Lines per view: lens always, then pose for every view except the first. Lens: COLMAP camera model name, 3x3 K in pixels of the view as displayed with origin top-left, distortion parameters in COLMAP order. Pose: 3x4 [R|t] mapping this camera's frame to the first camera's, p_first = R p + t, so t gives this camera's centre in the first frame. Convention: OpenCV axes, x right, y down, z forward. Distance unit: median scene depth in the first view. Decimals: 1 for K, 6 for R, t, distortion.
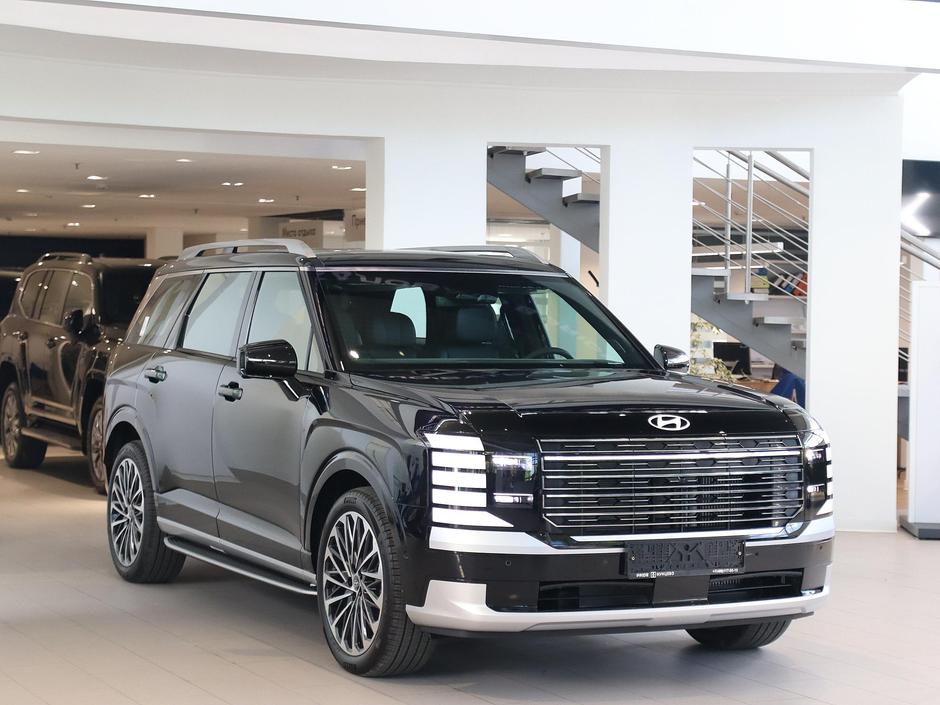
lens RADIAL K [[1957.1, 0, 473.2], [0, 1957.1, 359.0], [0, 0, 1]] dist [0.142498, 0.000000]
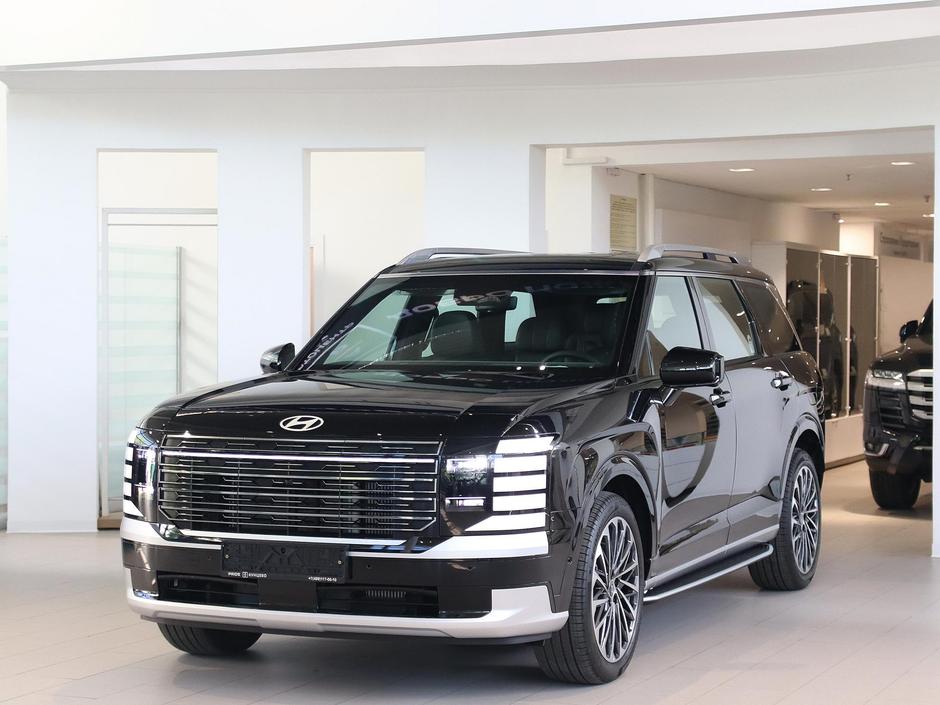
lens RADIAL K [[1957.1, 0, 478.5], [0, 1957.1, 342.6], [0, 0, 1]] dist [0.142498, 0.000000]
pose [[0.653928, -0.004582, -0.756543, 0.895457], [-0.009882, 0.999845, -0.014598, 0.005384], [0.756493, 0.017023, 0.653781, 0.422403]]
